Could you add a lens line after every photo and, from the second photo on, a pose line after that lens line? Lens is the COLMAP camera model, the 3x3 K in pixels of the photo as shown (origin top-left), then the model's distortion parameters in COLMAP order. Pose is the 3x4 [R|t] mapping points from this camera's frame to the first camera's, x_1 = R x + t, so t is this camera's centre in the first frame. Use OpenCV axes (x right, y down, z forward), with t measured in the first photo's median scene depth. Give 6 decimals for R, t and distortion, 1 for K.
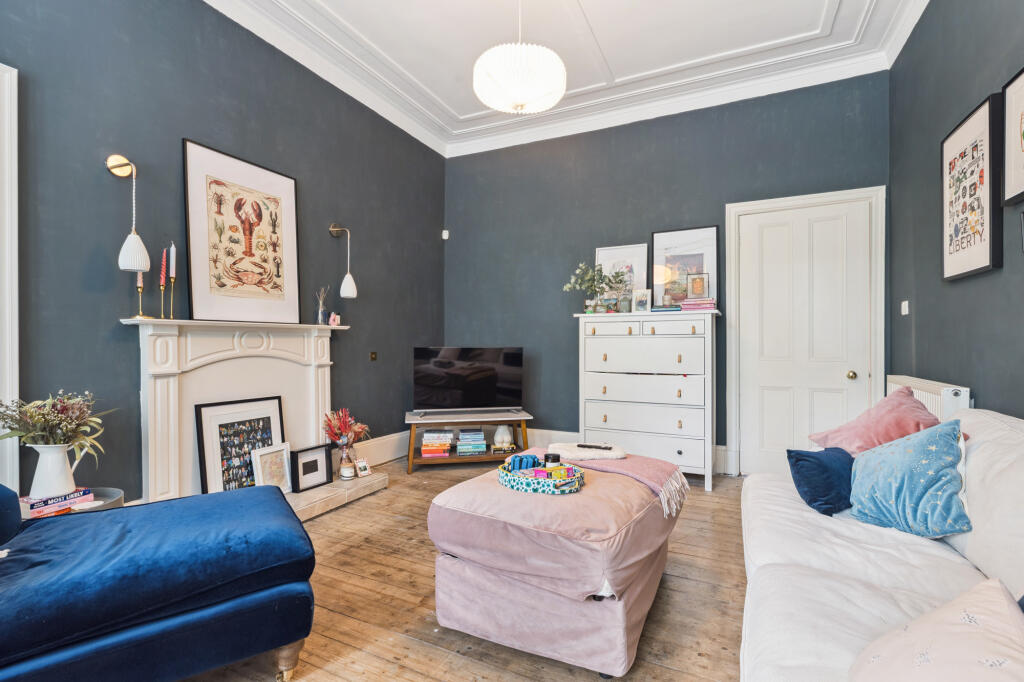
lens RADIAL K [[461.0, 0, 513.4], [0, 461.0, 344.2], [0, 0, 1]] dist [0.000905, 0.000154]
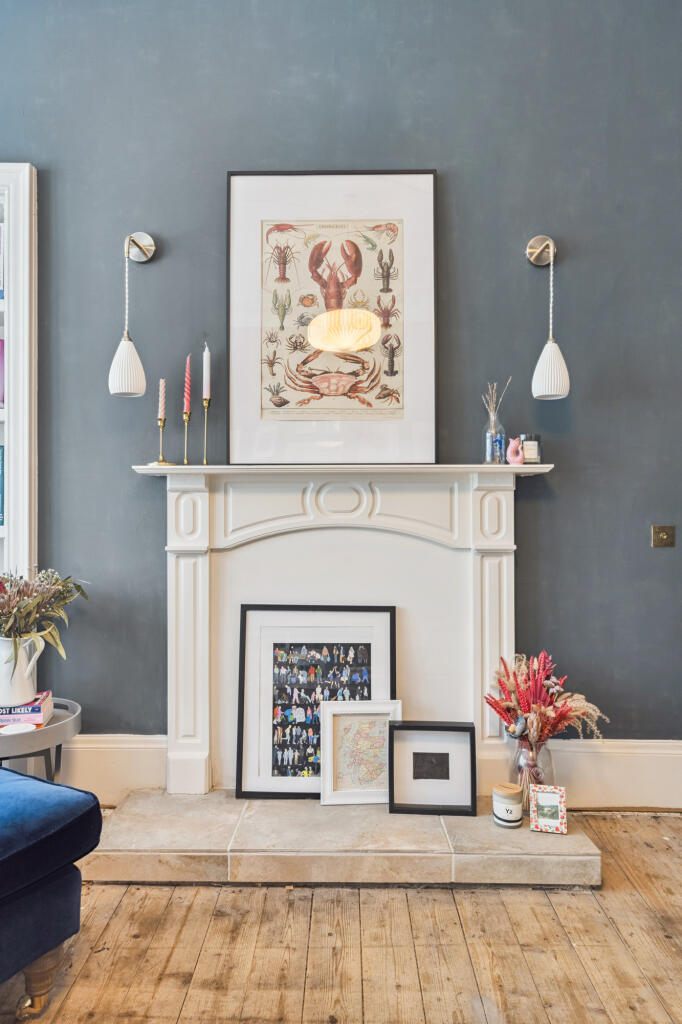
lens RADIAL K [[675.4, 0, 342.4], [0, 675.4, 512.1], [0, 0, 1]] dist [0.013429, 0.001128]
pose [[0.426897, 0.002918, -0.904296, 0.157737], [-0.004523, 0.999989, 0.001092, 0.007335], [0.904289, 0.003624, 0.426905, 0.670692]]
